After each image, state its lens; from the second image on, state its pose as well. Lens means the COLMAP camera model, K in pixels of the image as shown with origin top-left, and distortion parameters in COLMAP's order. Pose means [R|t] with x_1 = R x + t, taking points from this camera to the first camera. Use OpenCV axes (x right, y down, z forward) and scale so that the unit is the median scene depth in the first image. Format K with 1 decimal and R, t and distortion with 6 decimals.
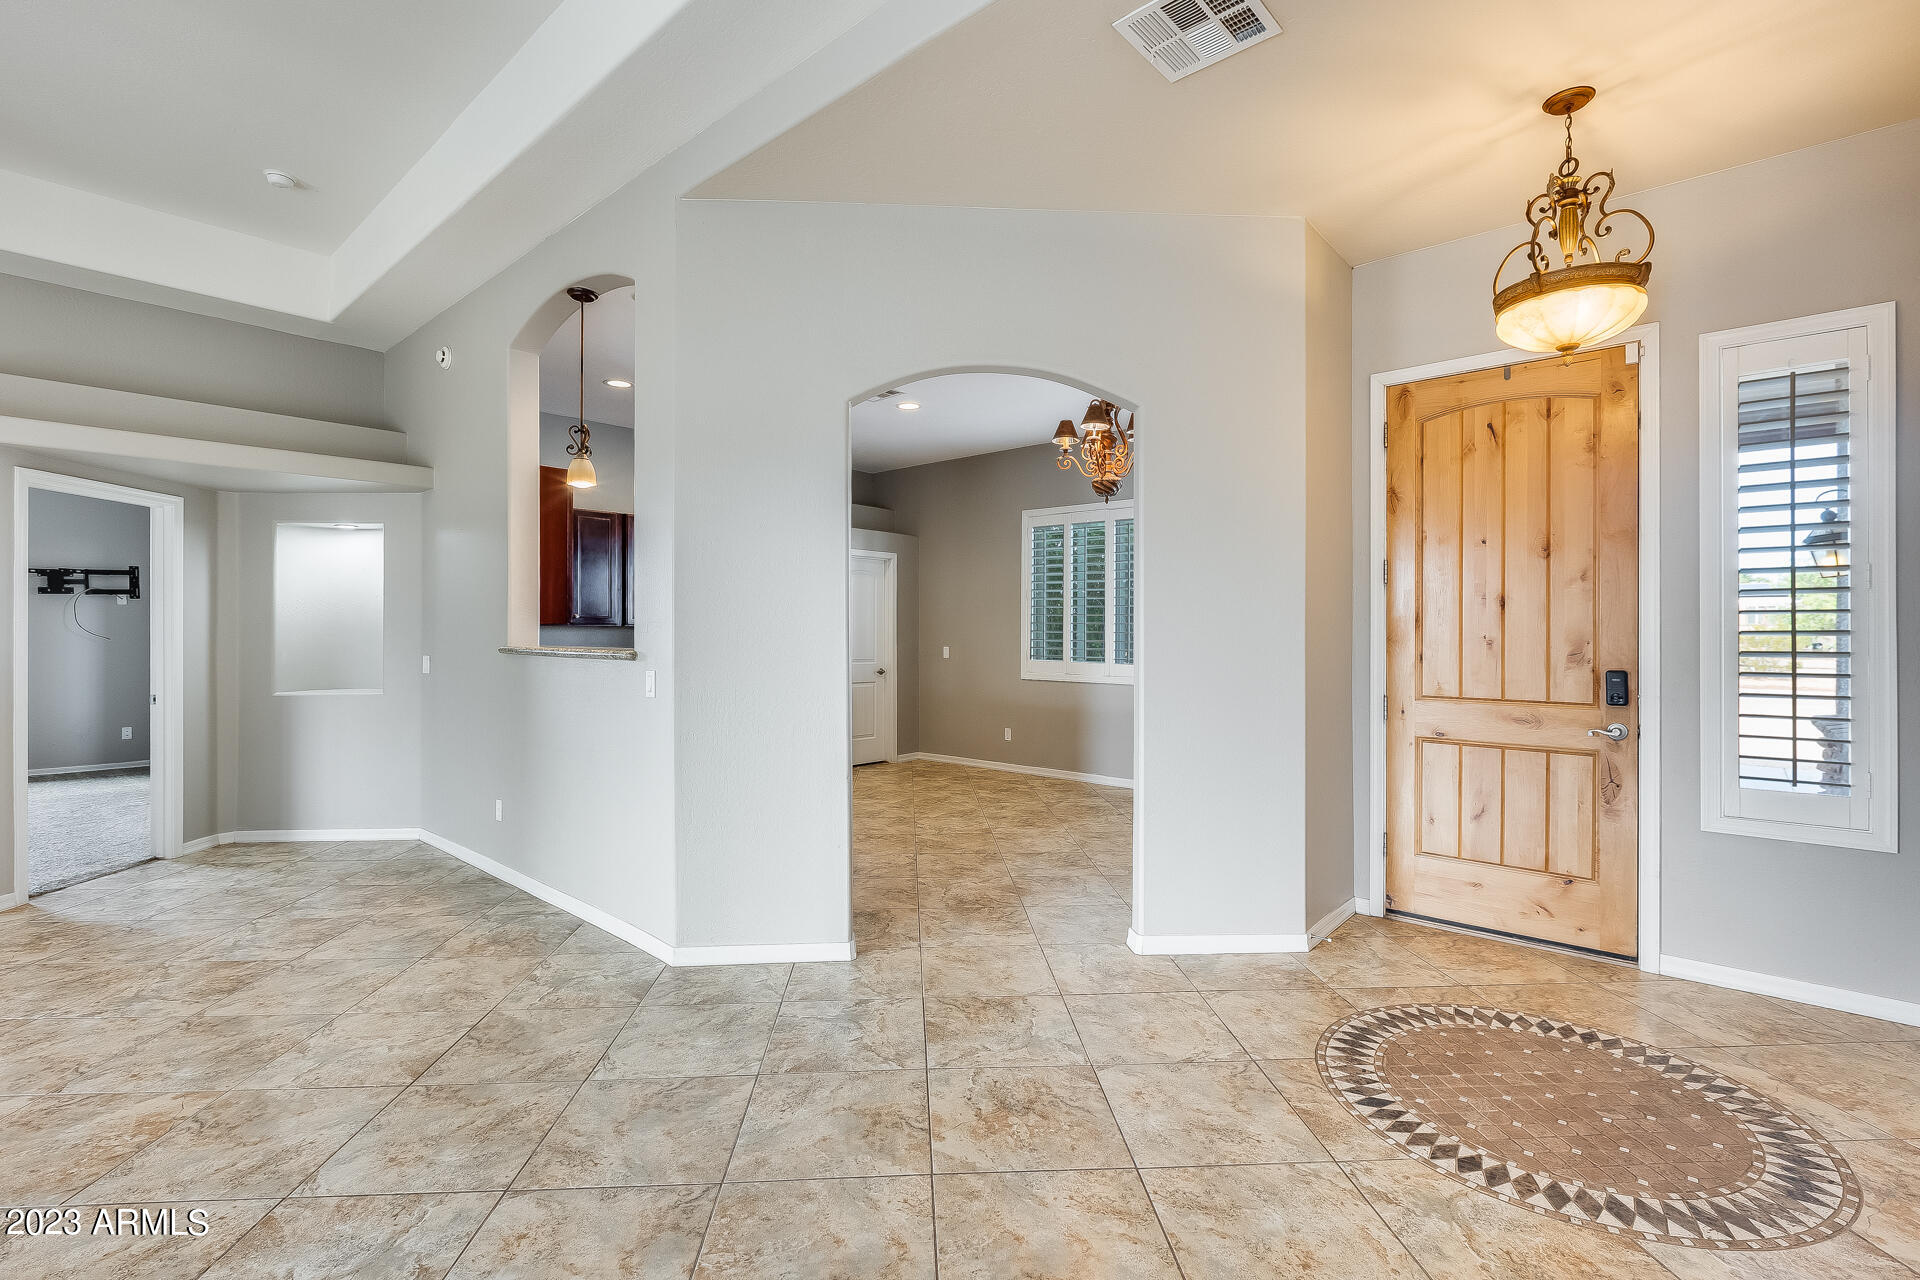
lens RADIAL K [[854.2, 0, 958.0], [0, 854.2, 630.1], [0, 0, 1]] dist [-0.001135, -0.000437]
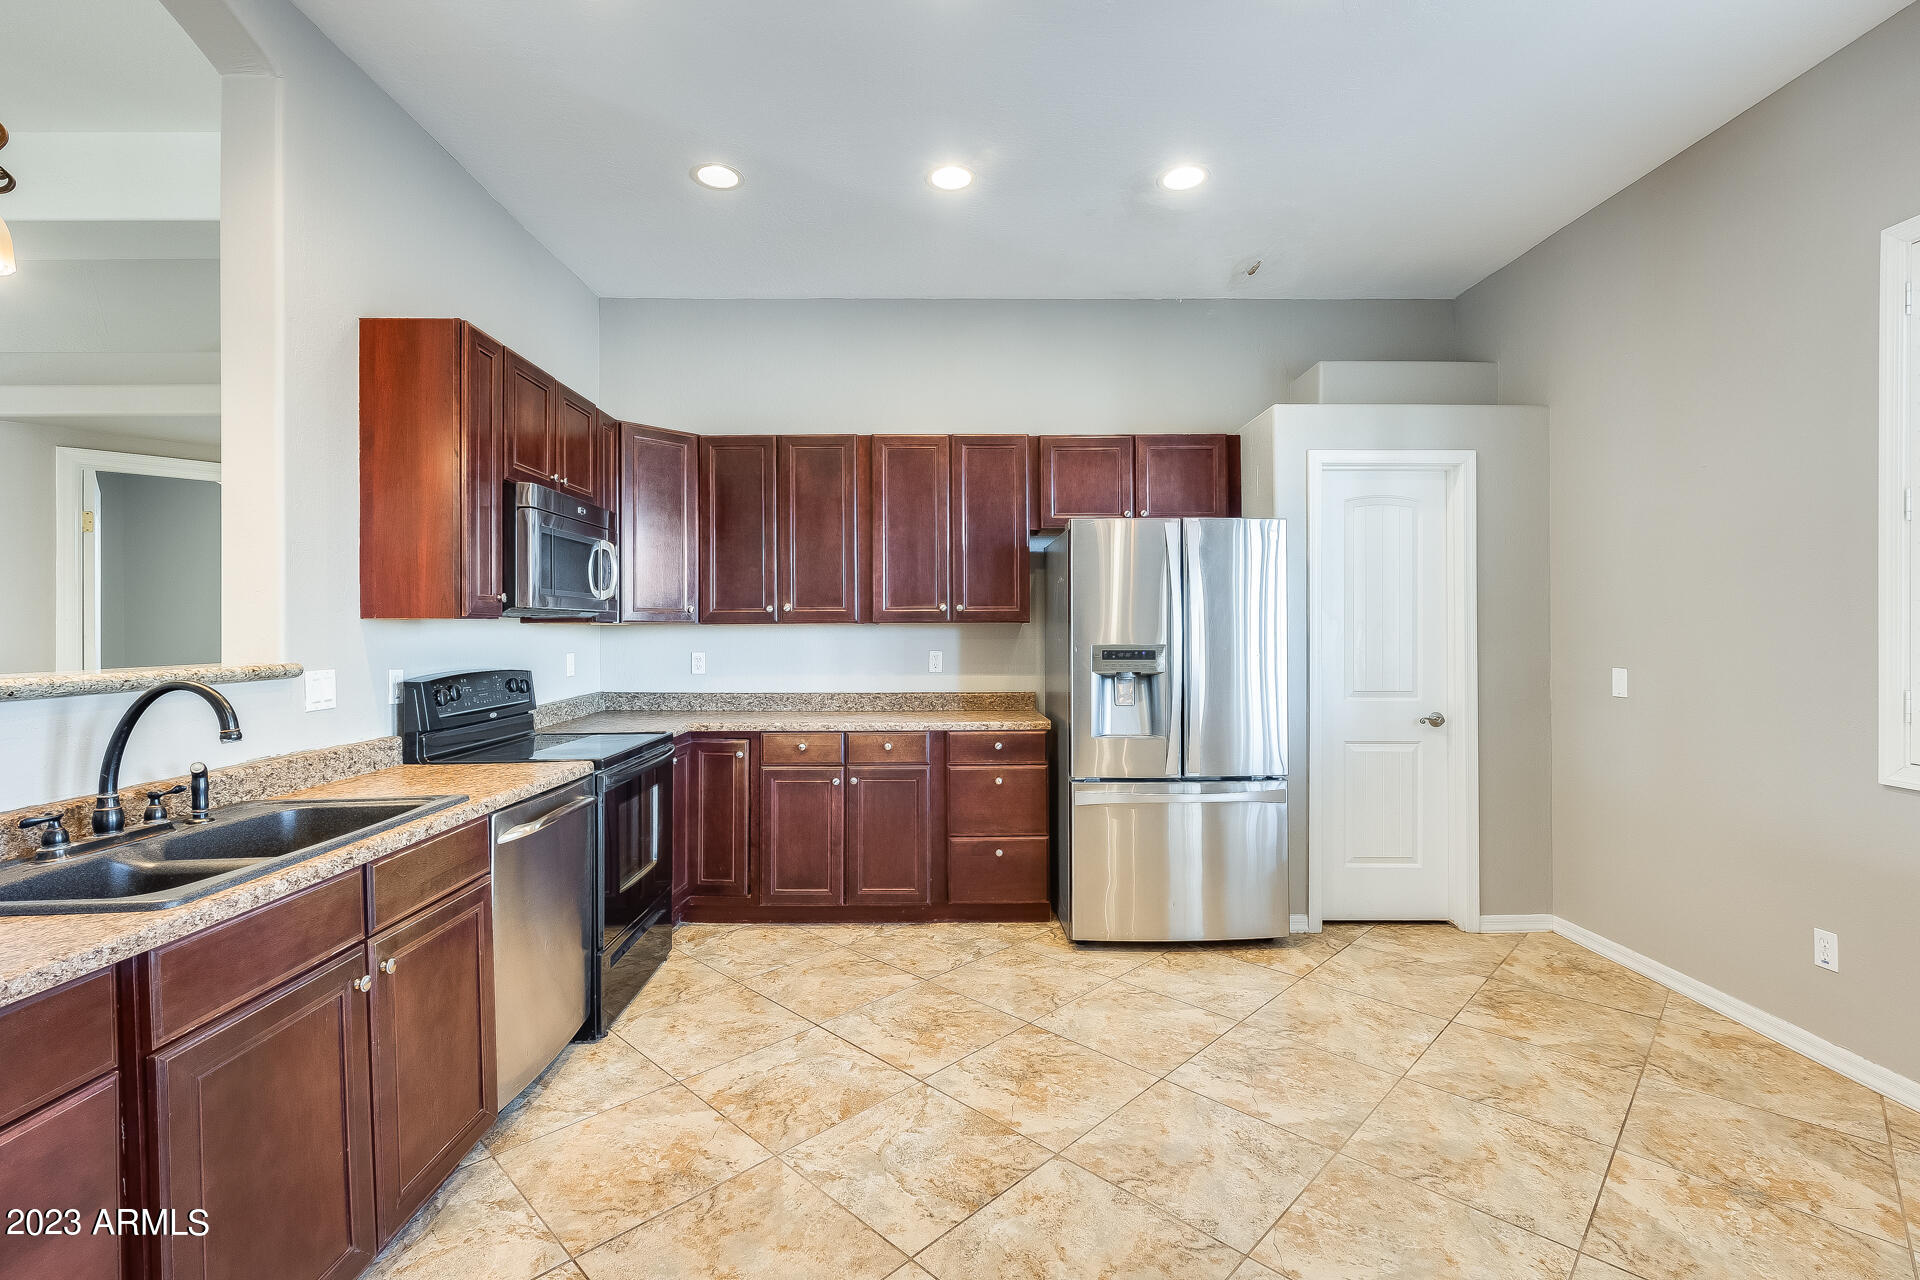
lens RADIAL K [[854.2, 0, 958.0], [0, 854.2, 630.1], [0, 0, 1]] dist [-0.001135, -0.000437]
pose [[0.674817, -0.010241, -0.737914, 0.120054], [0.009964, 0.999939, -0.004766, 0.000037], [0.737918, -0.004137, 0.674878, 0.853979]]
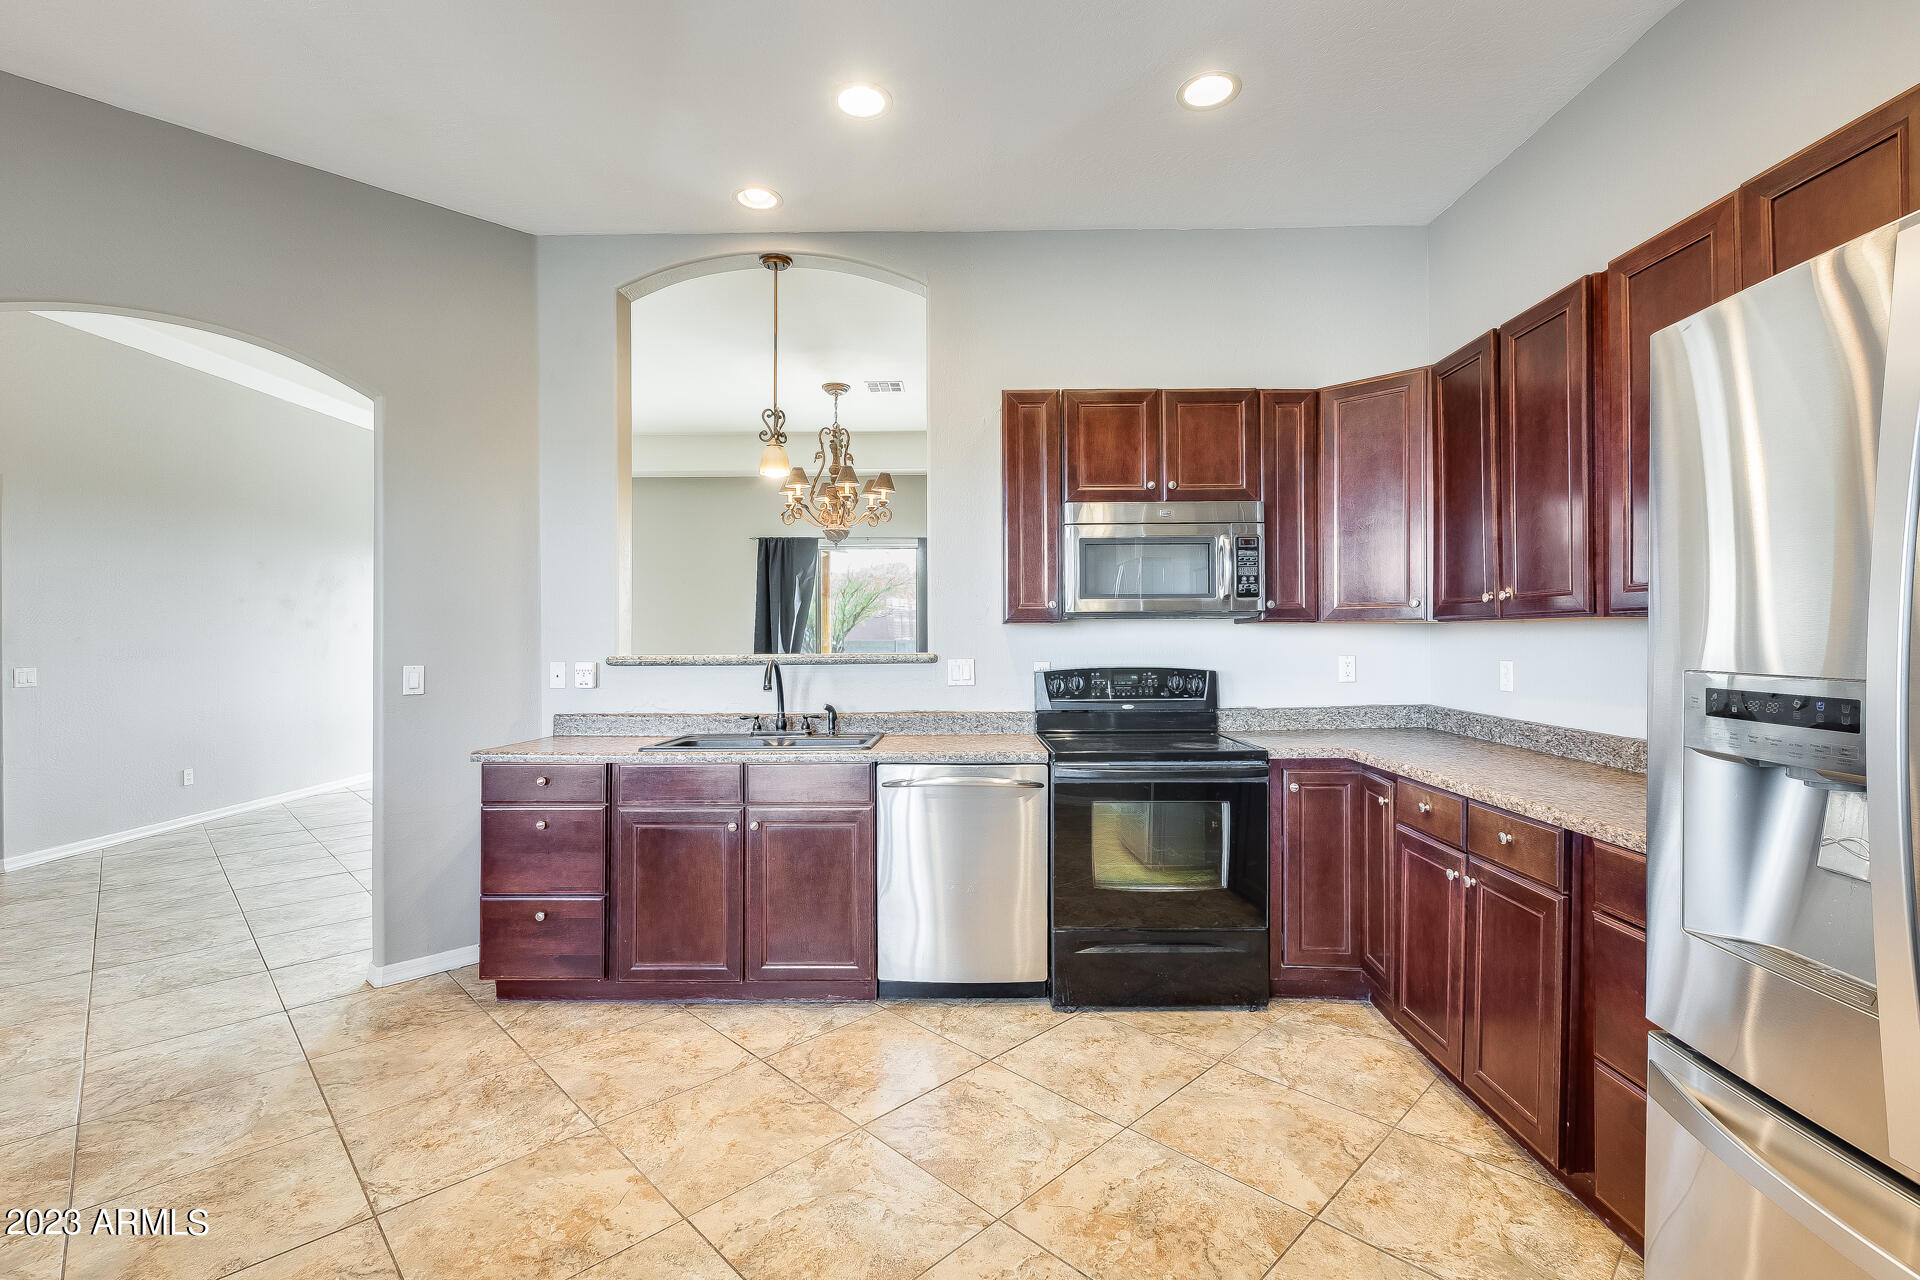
lens RADIAL K [[854.2, 0, 958.0], [0, 854.2, 630.1], [0, 0, 1]] dist [-0.001135, -0.000437]
pose [[-0.755439, -0.006947, -0.655182, 0.006398], [0.001233, 0.999927, -0.012024, 0.000513], [0.655218, -0.009891, -0.755375, 1.429810]]
